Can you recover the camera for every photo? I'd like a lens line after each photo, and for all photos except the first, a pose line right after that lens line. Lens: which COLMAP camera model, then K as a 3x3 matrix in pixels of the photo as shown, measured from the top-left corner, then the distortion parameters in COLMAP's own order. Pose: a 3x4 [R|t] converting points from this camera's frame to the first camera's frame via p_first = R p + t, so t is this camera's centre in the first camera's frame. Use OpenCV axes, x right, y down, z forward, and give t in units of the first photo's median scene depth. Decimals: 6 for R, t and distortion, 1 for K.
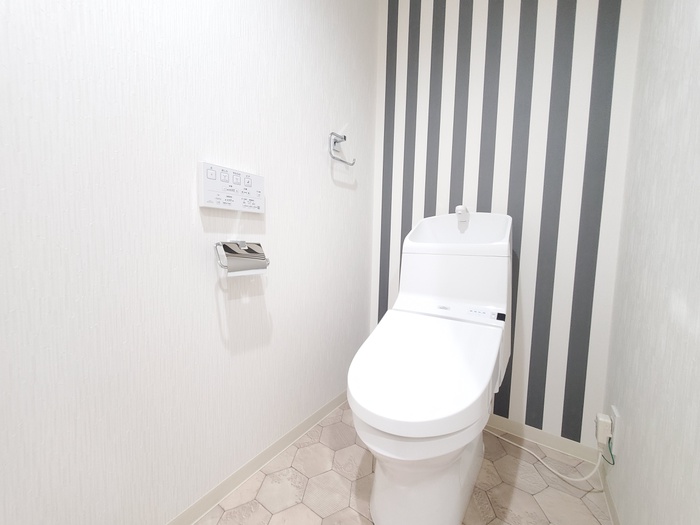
lens RADIAL K [[278.9, 0, 345.7], [0, 278.9, 260.9], [0, 0, 1]] dist [0.001836, -0.000374]
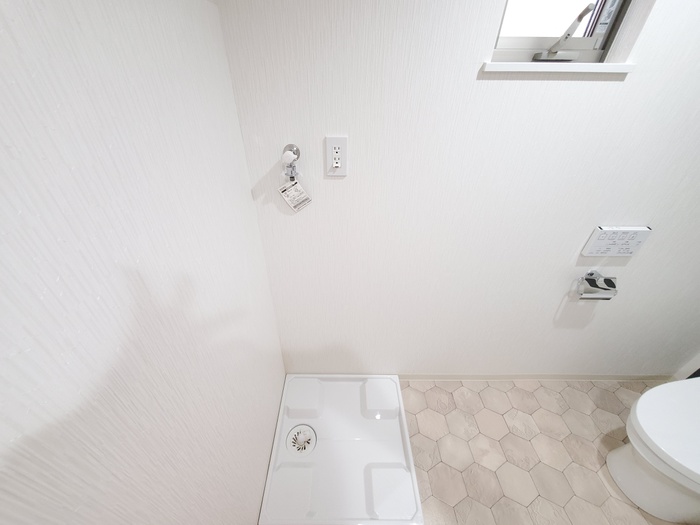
lens RADIAL K [[278.9, 0, 344.5], [0, 278.9, 265.6], [0, 0, 1]] dist [0.001836, -0.000374]
pose [[0.581843, 0.455611, -0.673704, -0.190631], [-0.053540, 0.848018, 0.527256, -0.726335], [0.811537, -0.270710, 0.517807, -0.690783]]
